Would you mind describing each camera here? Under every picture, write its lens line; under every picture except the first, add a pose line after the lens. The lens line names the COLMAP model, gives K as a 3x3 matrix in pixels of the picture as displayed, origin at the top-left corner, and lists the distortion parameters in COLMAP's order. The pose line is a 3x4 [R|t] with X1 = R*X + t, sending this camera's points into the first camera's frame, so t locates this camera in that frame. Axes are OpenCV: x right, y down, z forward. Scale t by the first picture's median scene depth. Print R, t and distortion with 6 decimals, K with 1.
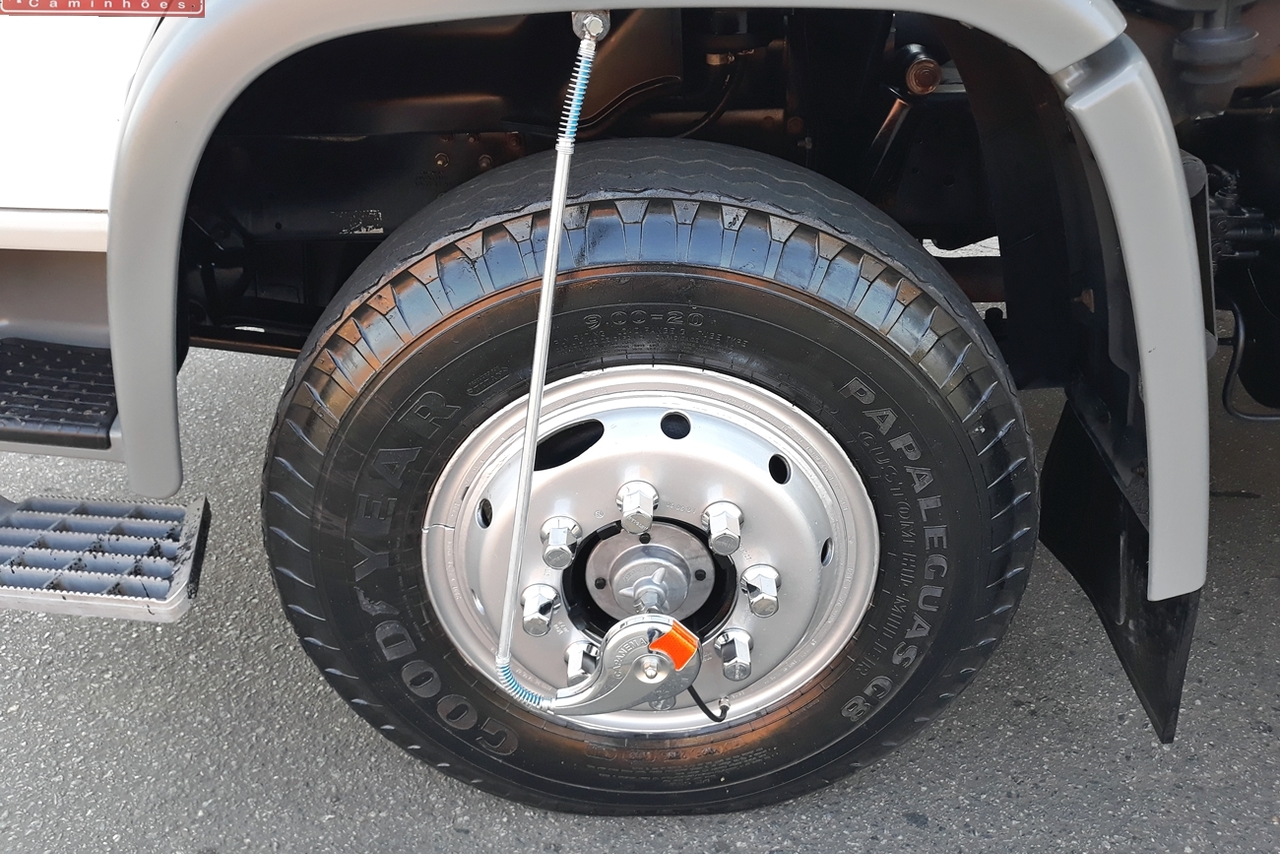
lens RADIAL K [[1059.2, 0, 640.0], [0, 1059.2, 427.0], [0, 0, 1]] dist [0.108259, -0.294744]
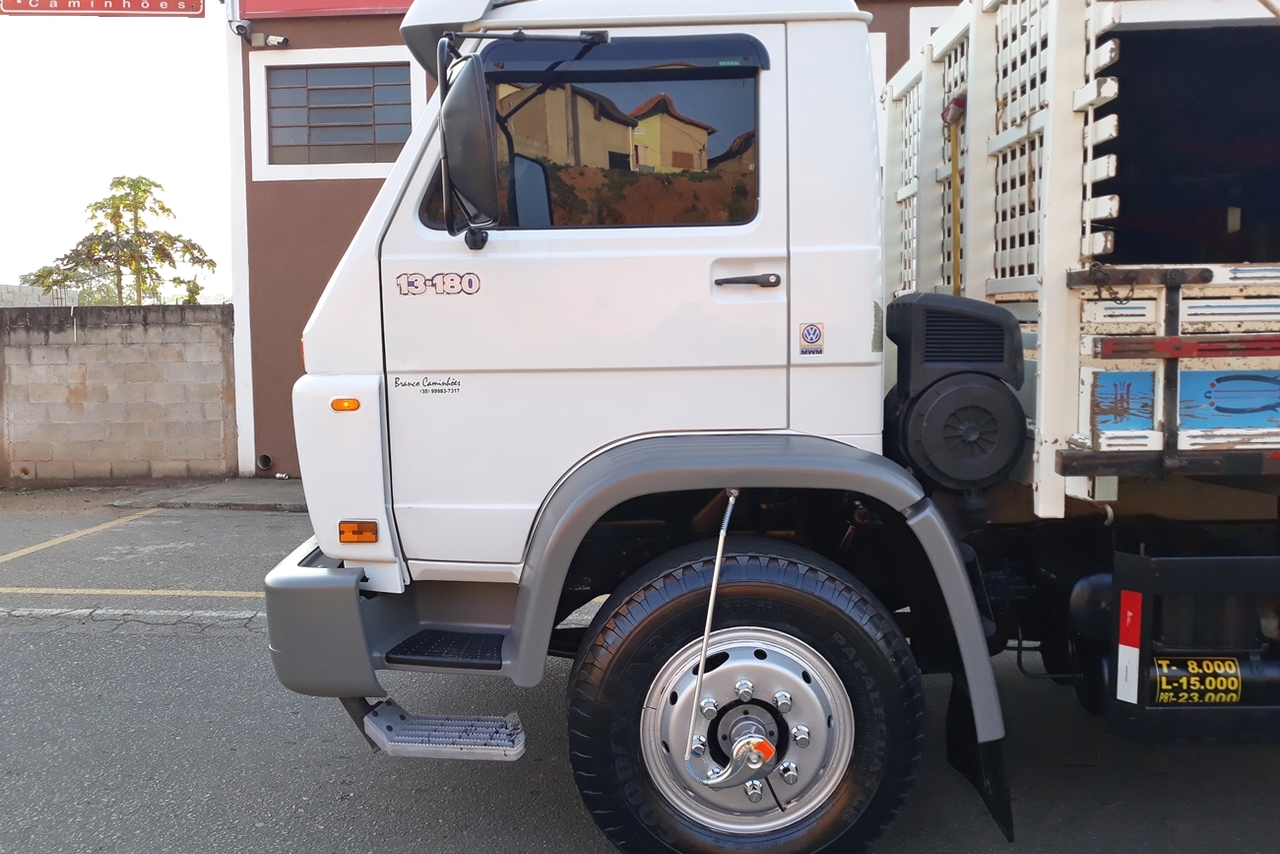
lens RADIAL K [[1059.2, 0, 640.0], [0, 1059.2, 427.0], [0, 0, 1]] dist [0.108259, -0.294744]
pose [[0.999899, 0.013694, 0.003809, -0.240387], [-0.011026, 0.916370, -0.400182, 0.468380], [-0.008971, 0.400099, 0.916428, -1.297474]]
